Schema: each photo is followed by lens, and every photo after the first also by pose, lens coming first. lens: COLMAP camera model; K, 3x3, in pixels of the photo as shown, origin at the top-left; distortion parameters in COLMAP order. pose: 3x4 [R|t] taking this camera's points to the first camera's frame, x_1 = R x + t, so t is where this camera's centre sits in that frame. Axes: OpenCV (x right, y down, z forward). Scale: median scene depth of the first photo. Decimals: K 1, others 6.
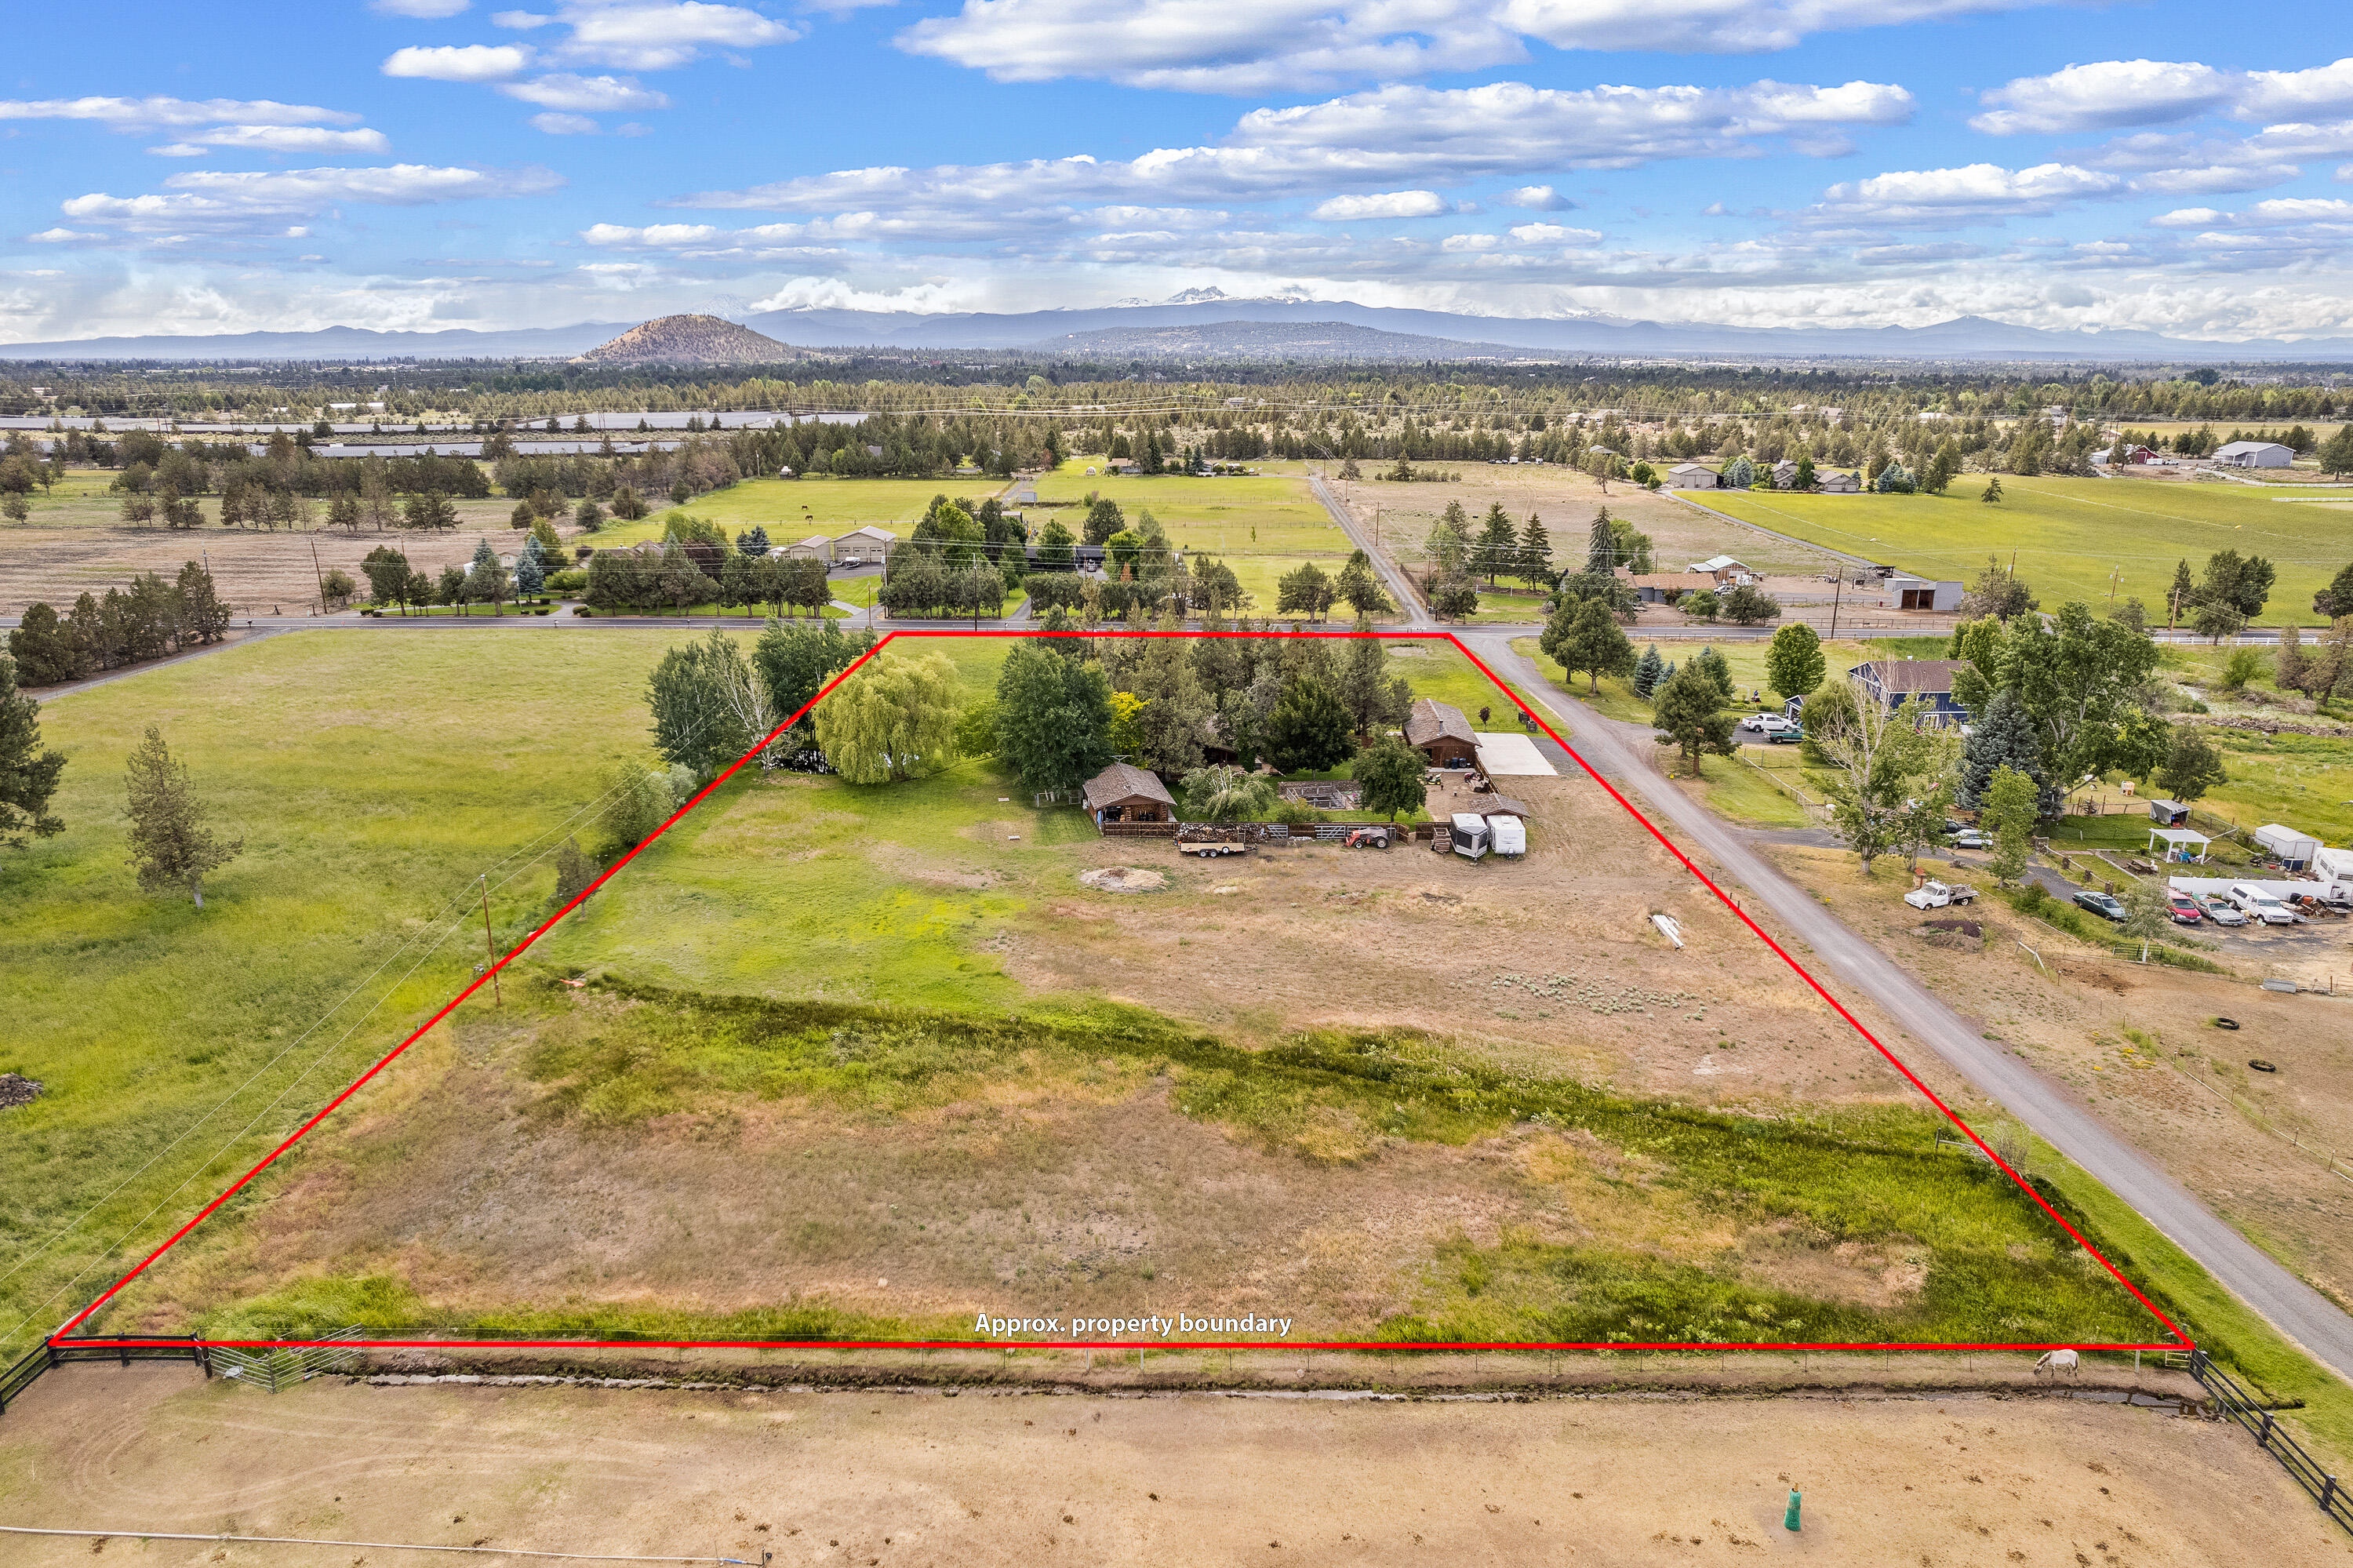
lens RADIAL K [[1516.3, 0, 1176.5], [0, 1516.3, 784.0], [0, 0, 1]] dist [-0.093062, 0.079951]
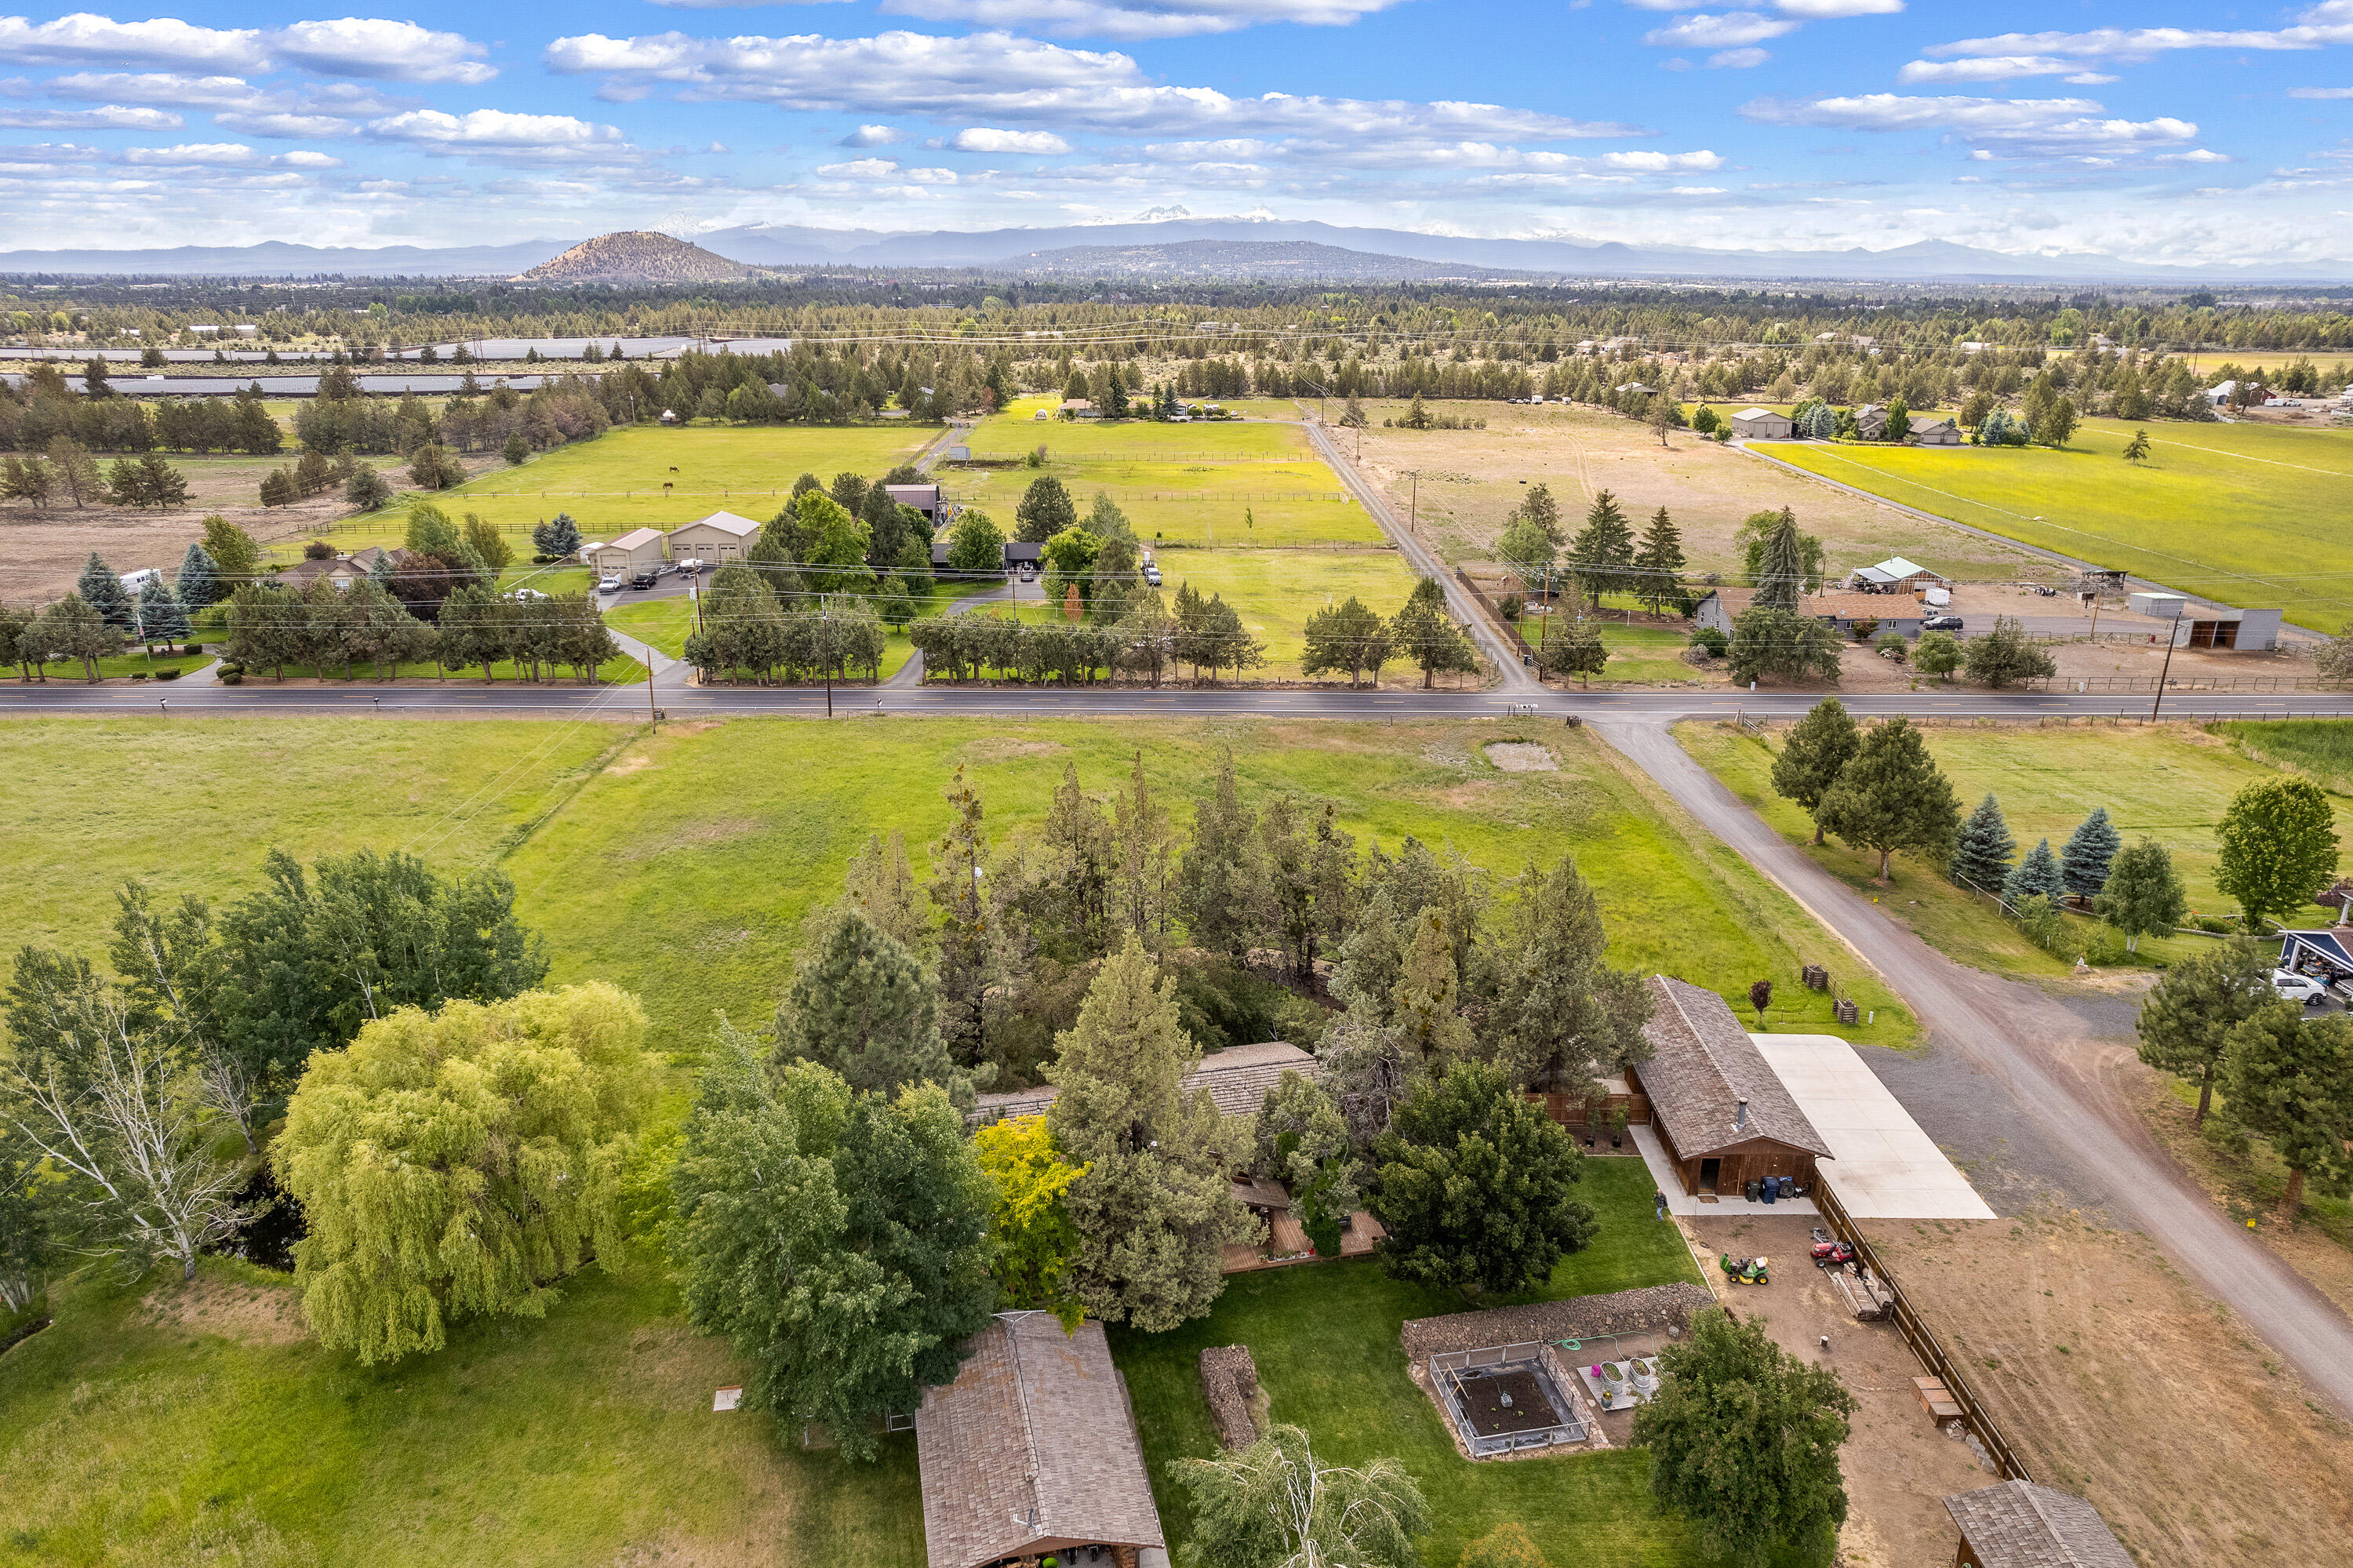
lens RADIAL K [[1516.3, 0, 1176.5], [0, 1516.3, 784.0], [0, 0, 1]] dist [-0.093062, 0.079951]
pose [[0.999759, -0.003168, 0.021717, -0.000914], [0.002093, 0.998779, 0.049351, -0.045767], [-0.021847, -0.049293, 0.998545, 0.162800]]
